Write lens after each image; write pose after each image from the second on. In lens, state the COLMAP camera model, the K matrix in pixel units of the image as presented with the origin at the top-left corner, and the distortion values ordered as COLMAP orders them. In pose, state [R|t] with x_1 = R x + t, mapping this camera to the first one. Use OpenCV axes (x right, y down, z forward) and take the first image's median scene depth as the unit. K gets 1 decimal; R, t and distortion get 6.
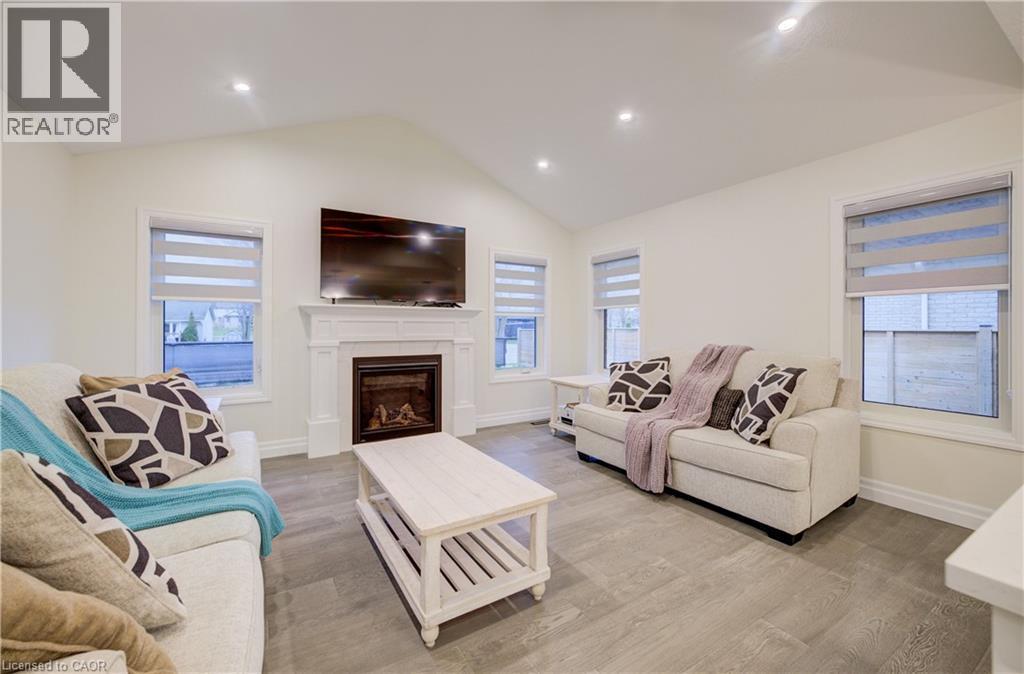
lens RADIAL K [[411.1, 0, 517.6], [0, 411.1, 318.1], [0, 0, 1]] dist [-0.004226, 0.002830]
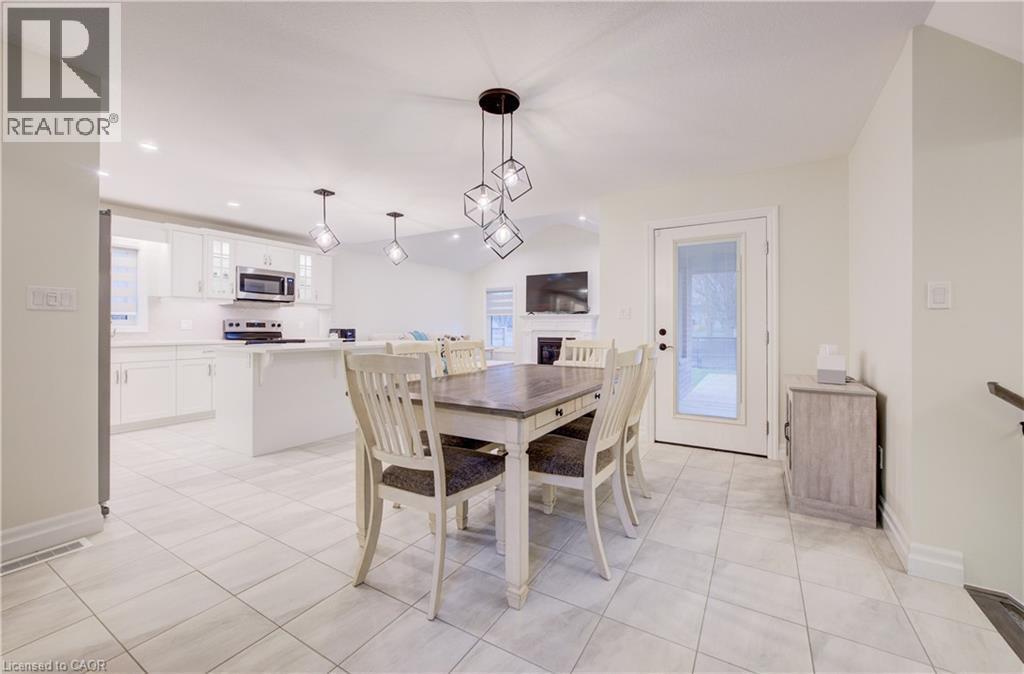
lens RADIAL K [[411.1, 0, 516.1], [0, 411.1, 331.2], [0, 0, 1]] dist [-0.004226, 0.002830]
pose [[0.476664, 0.007525, -0.879054, 1.795555], [0.016493, 0.999711, 0.017501, 0.021358], [0.878931, -0.022840, 0.476402, -0.239337]]
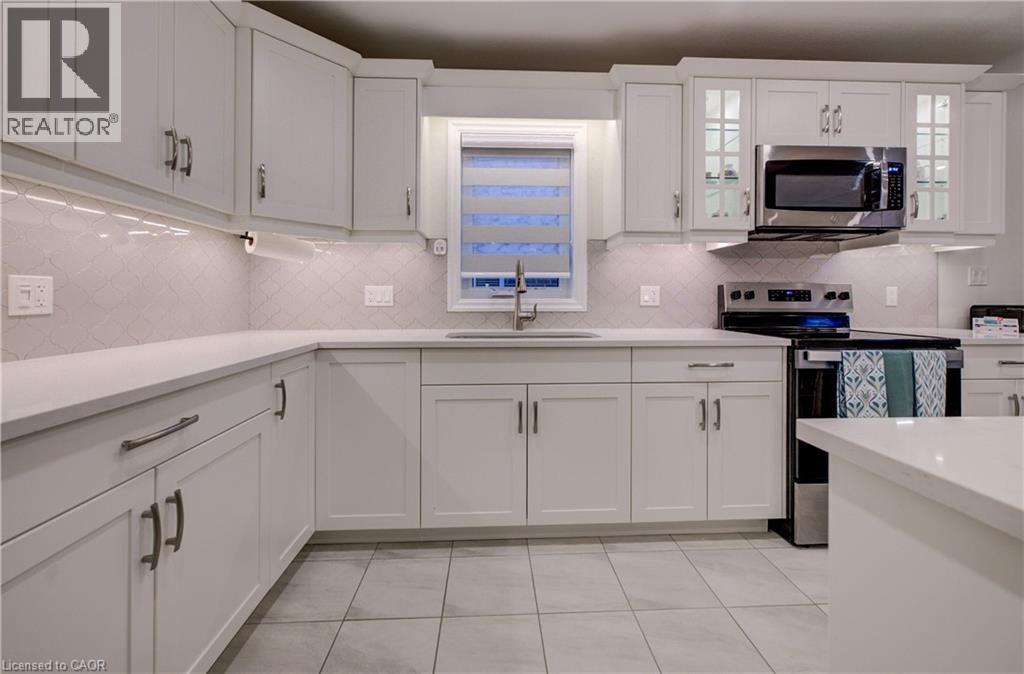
lens RADIAL K [[427.9, 0, 501.5], [0, 427.9, 295.6], [0, 0, 1]] dist [0.004215, 0.000471]
pose [[-0.477172, -0.005408, -0.878793, 0.716230], [0.017556, 0.999723, -0.015685, 0.011438], [0.878634, -0.022913, -0.476945, -0.447434]]
